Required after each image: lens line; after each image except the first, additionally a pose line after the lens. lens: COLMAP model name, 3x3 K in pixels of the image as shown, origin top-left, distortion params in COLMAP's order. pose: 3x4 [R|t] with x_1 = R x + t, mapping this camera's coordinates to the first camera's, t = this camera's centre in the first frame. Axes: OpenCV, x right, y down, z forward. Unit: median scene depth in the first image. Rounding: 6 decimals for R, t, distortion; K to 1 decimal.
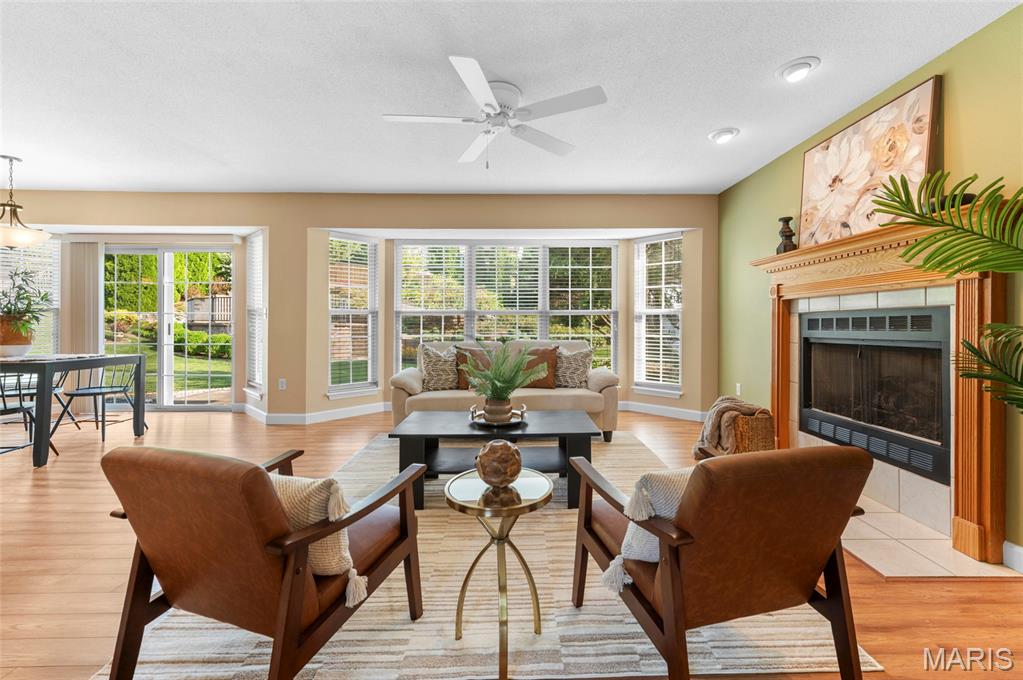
lens RADIAL K [[439.9, 0, 525.0], [0, 439.9, 323.5], [0, 0, 1]] dist [0.006902, -0.000168]
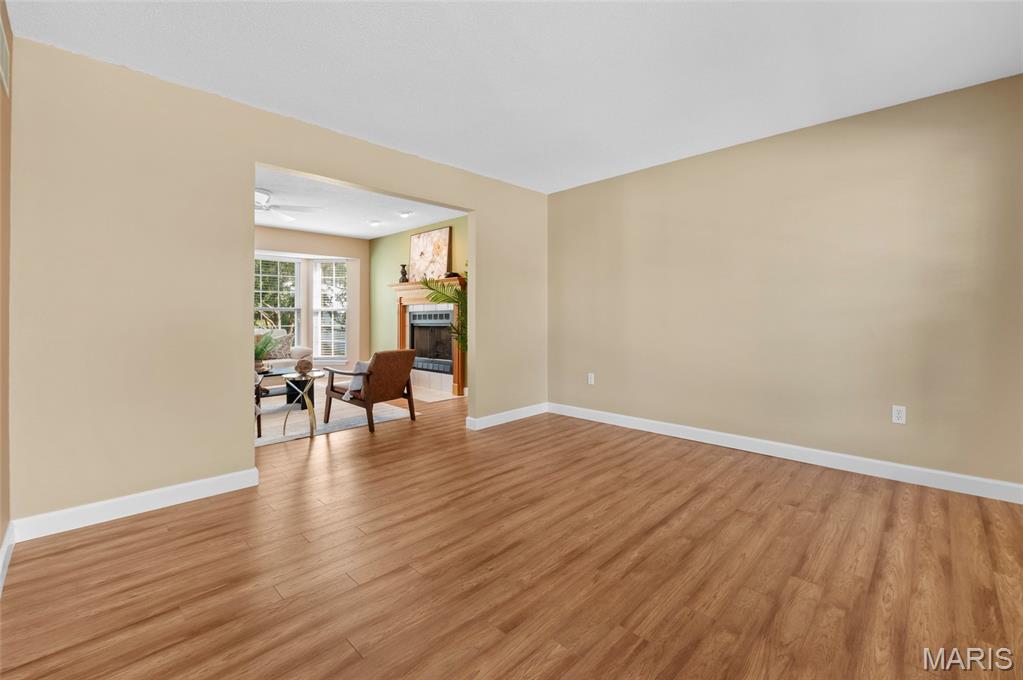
lens RADIAL K [[439.9, 0, 531.0], [0, 439.9, 317.9], [0, 0, 1]] dist [0.006902, -0.000168]
pose [[0.707116, -0.004499, 0.707083, -0.471461], [0.001863, 0.999988, 0.004499, -0.004002], [-0.707095, -0.001864, 0.707116, -0.937366]]
